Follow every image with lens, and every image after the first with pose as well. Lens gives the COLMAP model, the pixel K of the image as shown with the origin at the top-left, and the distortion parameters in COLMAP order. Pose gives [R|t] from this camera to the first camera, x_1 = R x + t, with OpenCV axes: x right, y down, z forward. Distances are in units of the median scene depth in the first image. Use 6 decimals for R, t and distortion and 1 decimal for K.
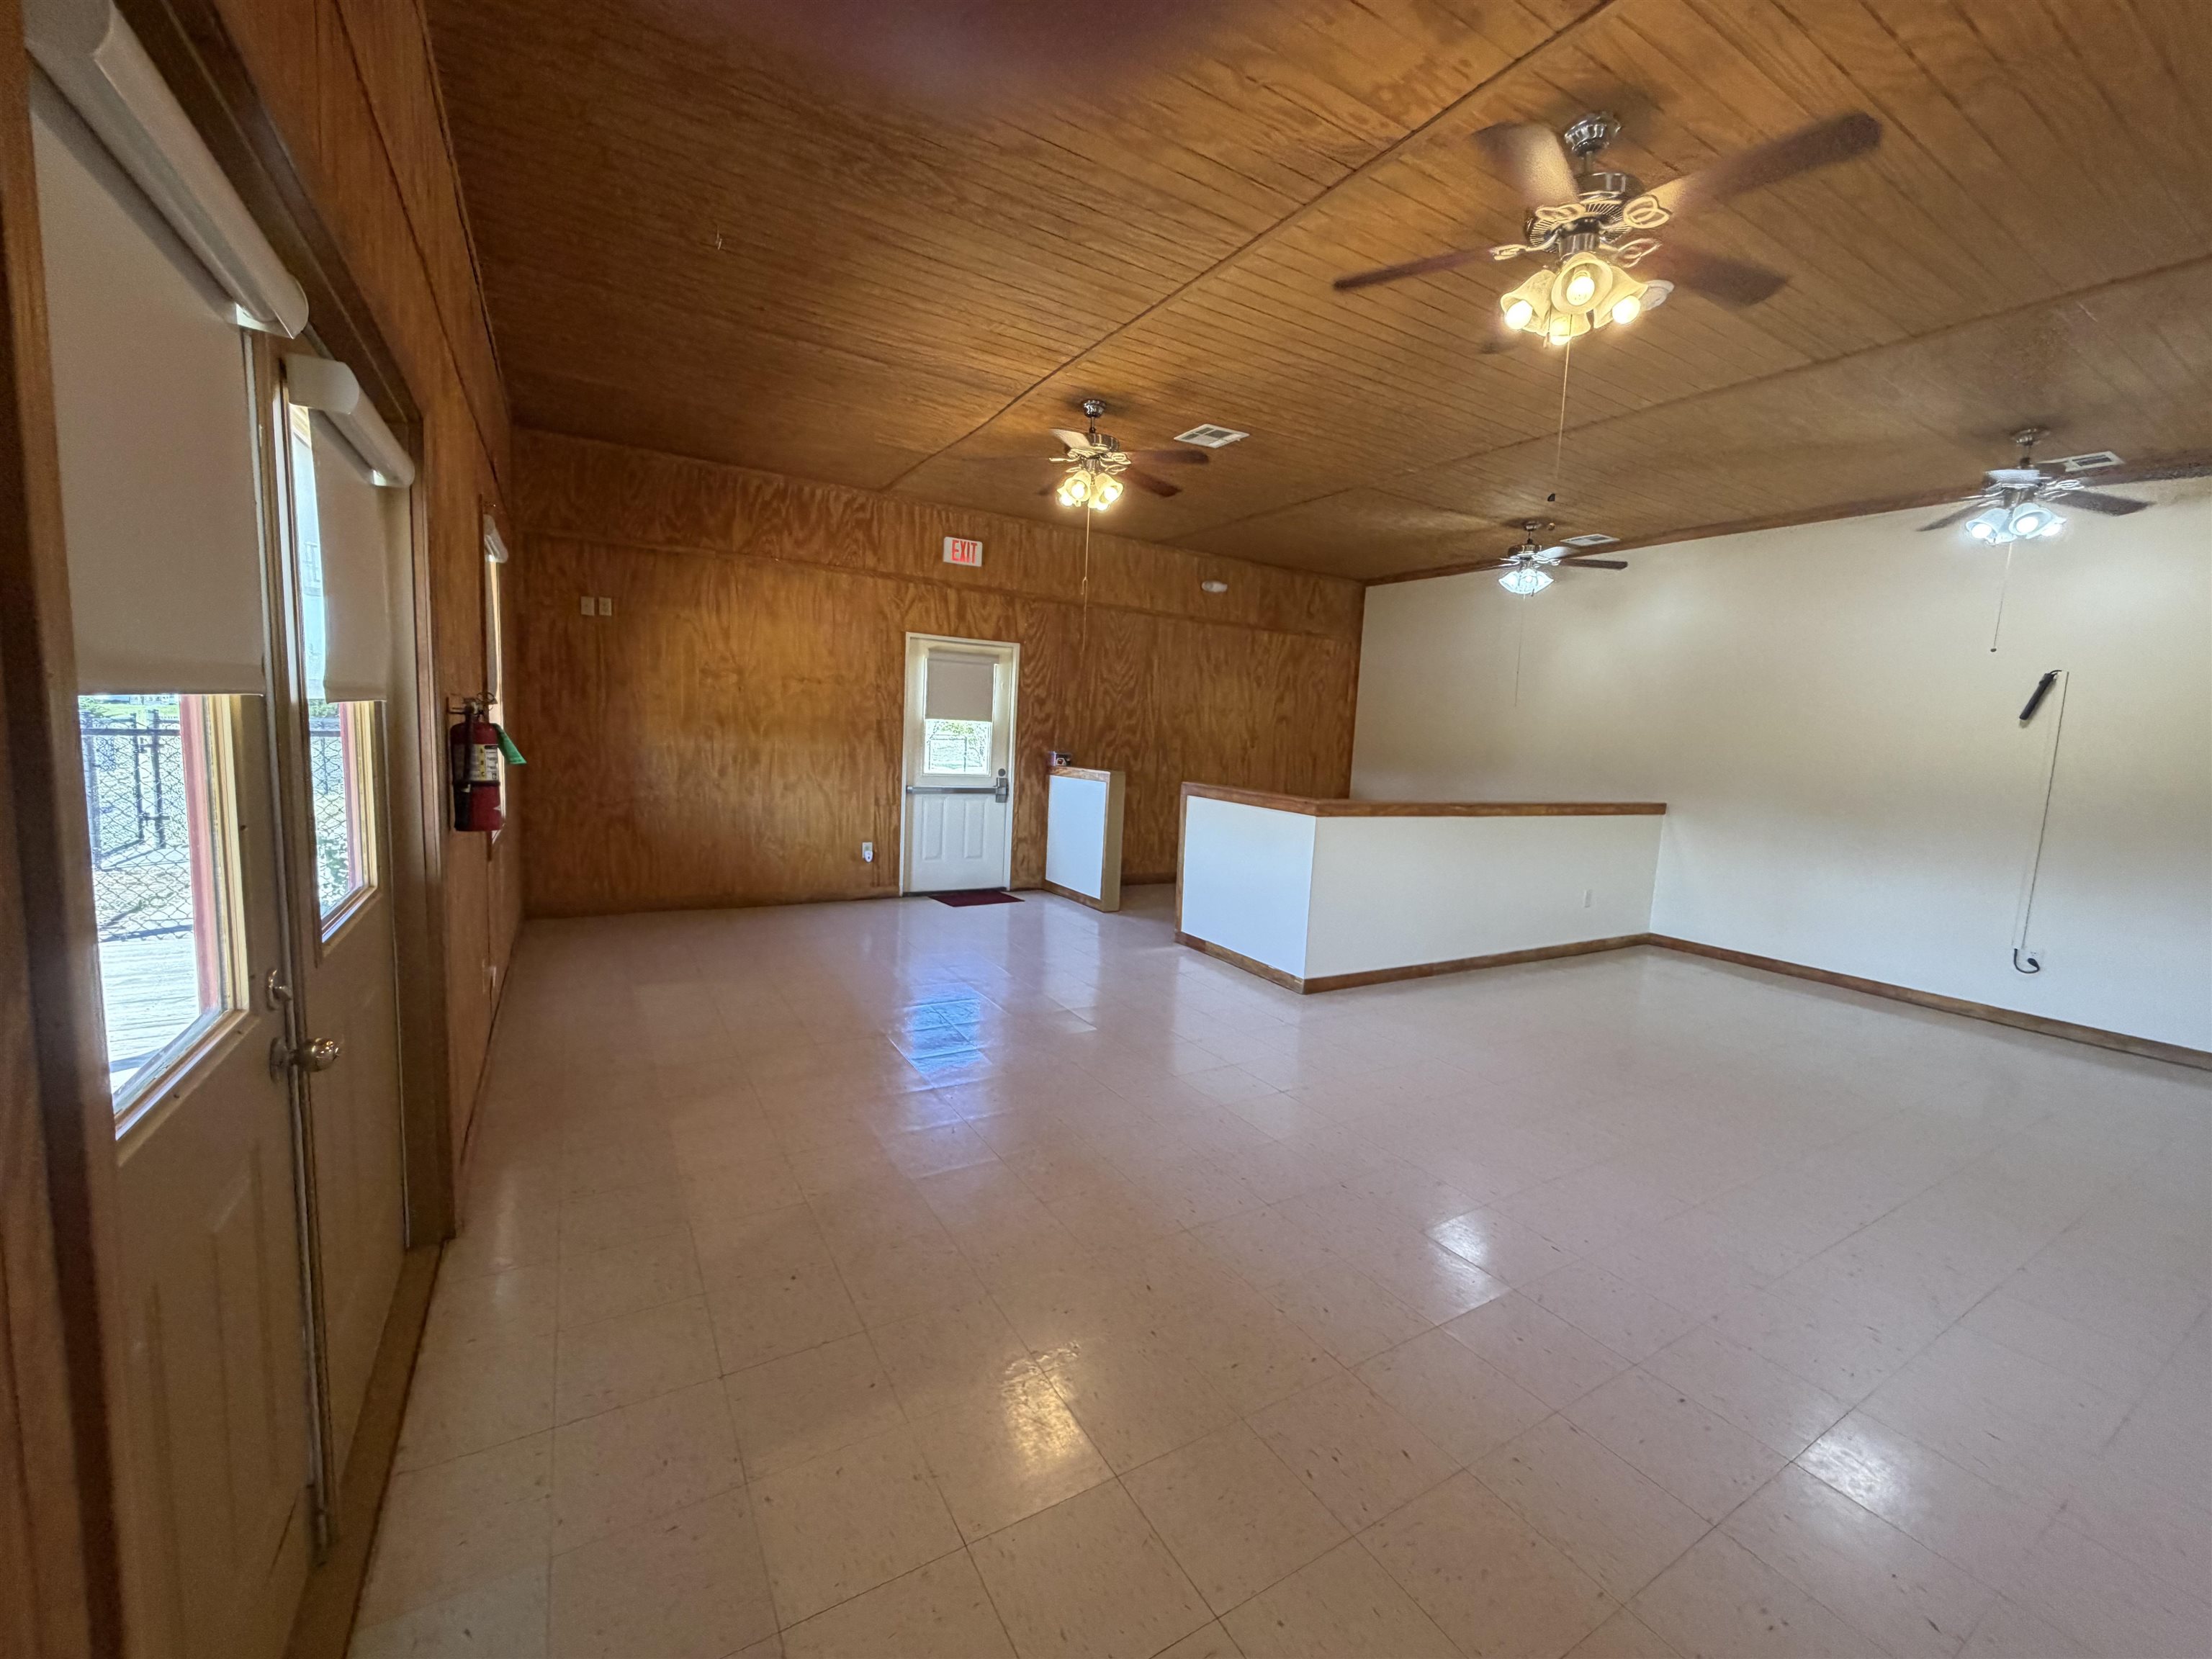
lens RADIAL K [[883.7, 0, 1106.0], [0, 883.7, 829.5], [0, 0, 1]] dist [0.000260, 0.000059]
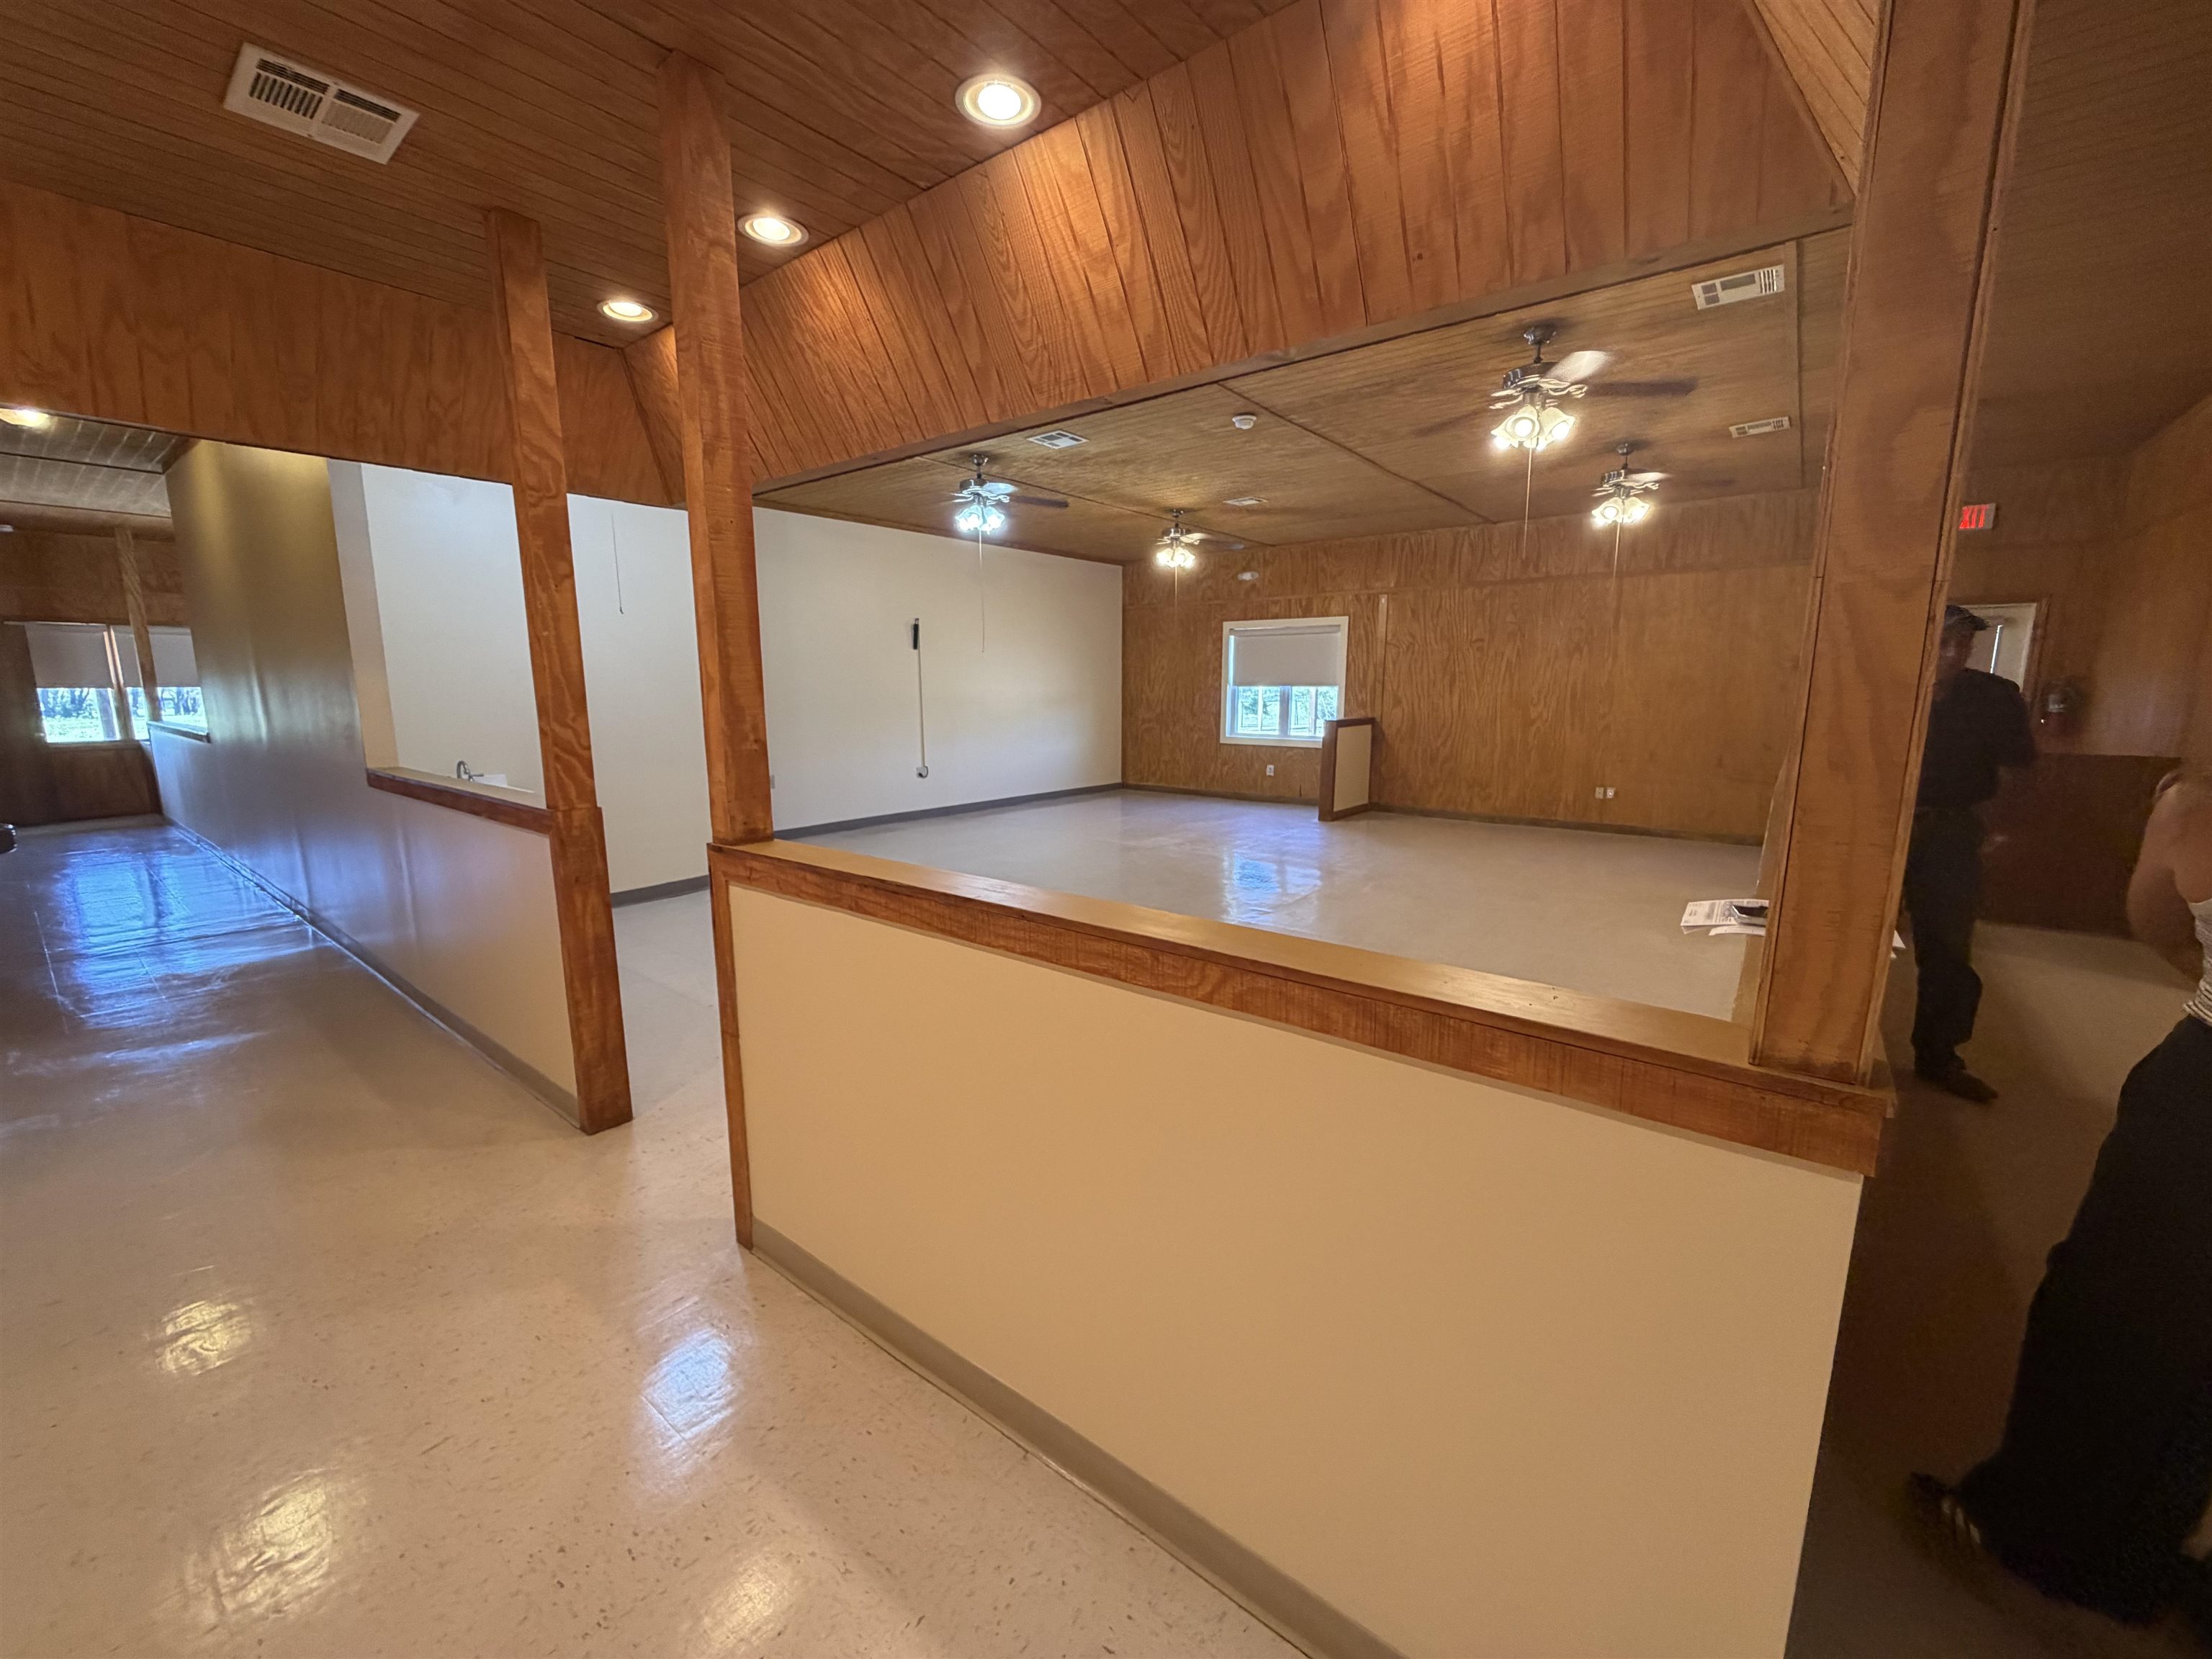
lens RADIAL K [[883.7, 0, 1106.0], [0, 883.7, 829.5], [0, 0, 1]] dist [0.000260, 0.000059]
pose [[0.341732, 0.106301, -0.933766, 1.079196], [-0.088029, 0.992835, 0.080810, 0.026987], [0.935666, 0.054583, 0.348641, 0.160381]]
